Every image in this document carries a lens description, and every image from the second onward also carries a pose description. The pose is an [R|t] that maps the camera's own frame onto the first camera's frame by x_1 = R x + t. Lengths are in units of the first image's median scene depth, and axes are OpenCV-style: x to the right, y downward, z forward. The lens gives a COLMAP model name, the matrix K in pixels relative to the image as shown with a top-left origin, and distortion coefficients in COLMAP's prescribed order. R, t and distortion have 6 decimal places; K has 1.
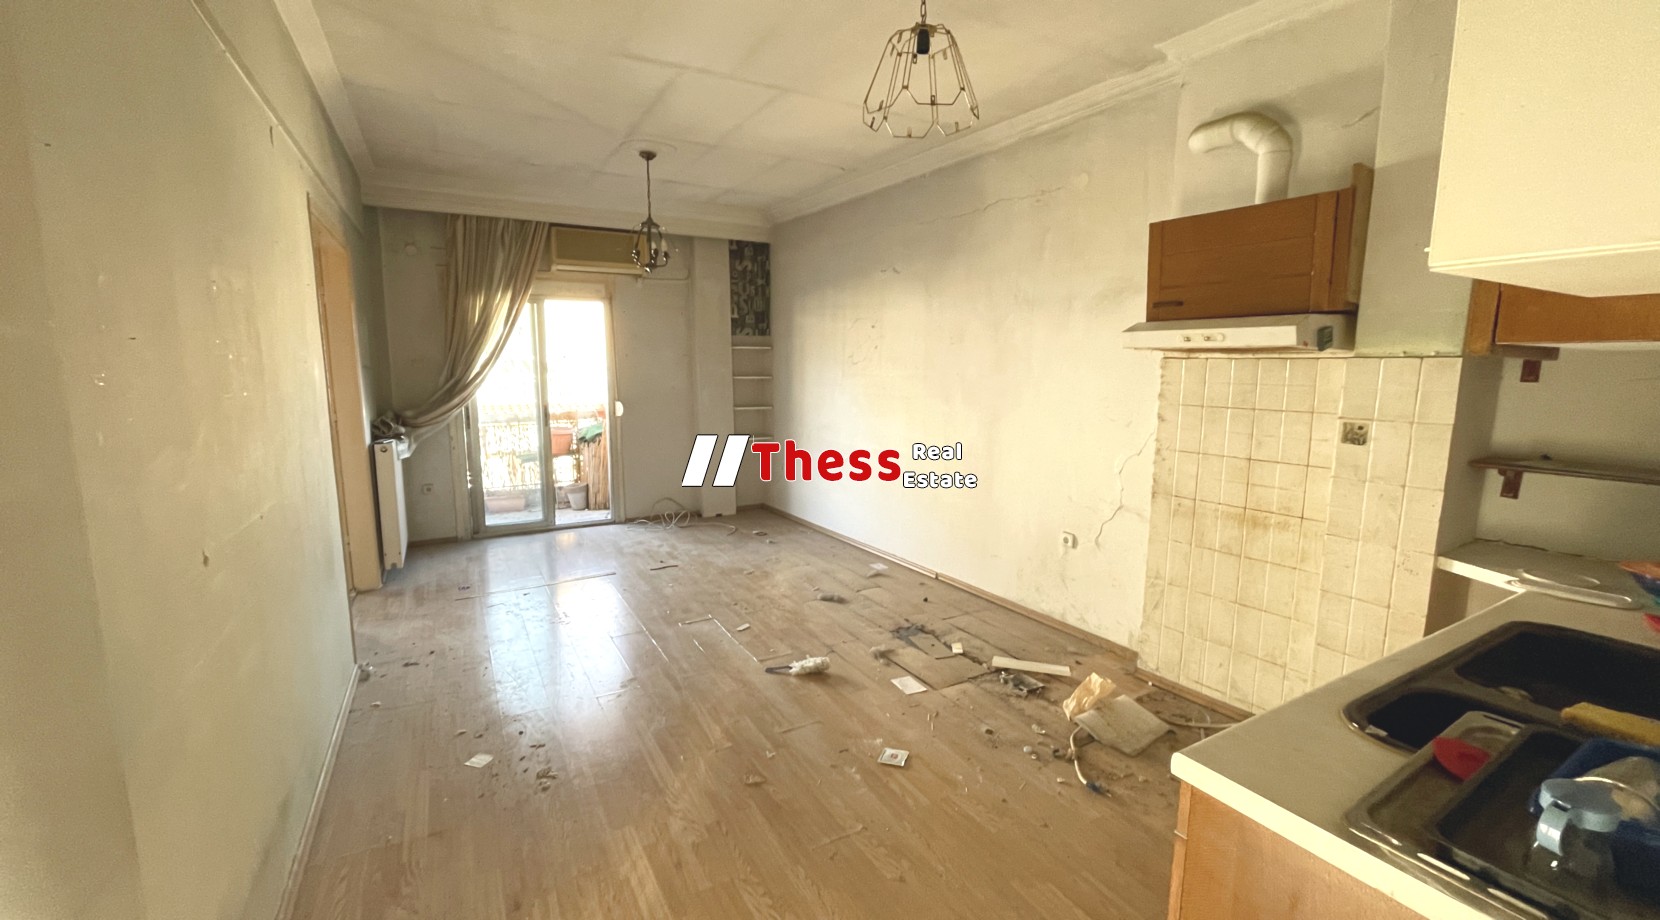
lens RADIAL K [[677.2, 0, 836.0], [0, 677.2, 456.8], [0, 0, 1]] dist [-0.003786, -0.000397]
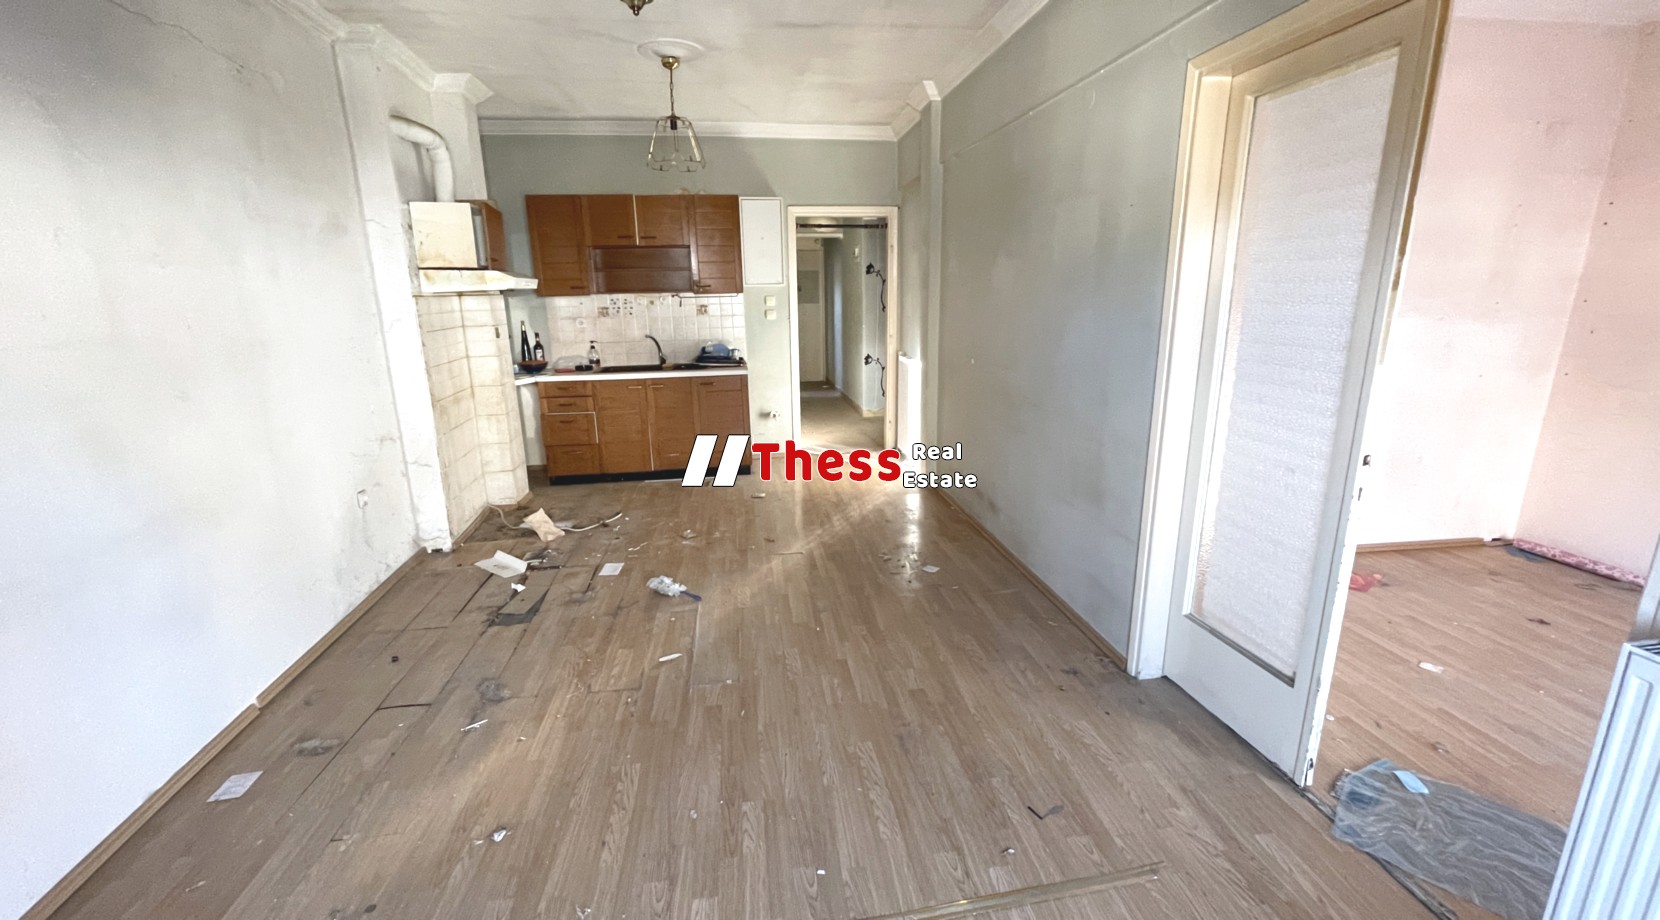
lens RADIAL K [[677.2, 0, 837.2], [0, 677.2, 457.1], [0, 0, 1]] dist [-0.003786, -0.000397]
pose [[-0.930908, -0.080113, 0.356359, -0.571345], [0.061196, 0.927648, 0.368407, -0.225790], [-0.360090, 0.364761, -0.858653, 1.519884]]
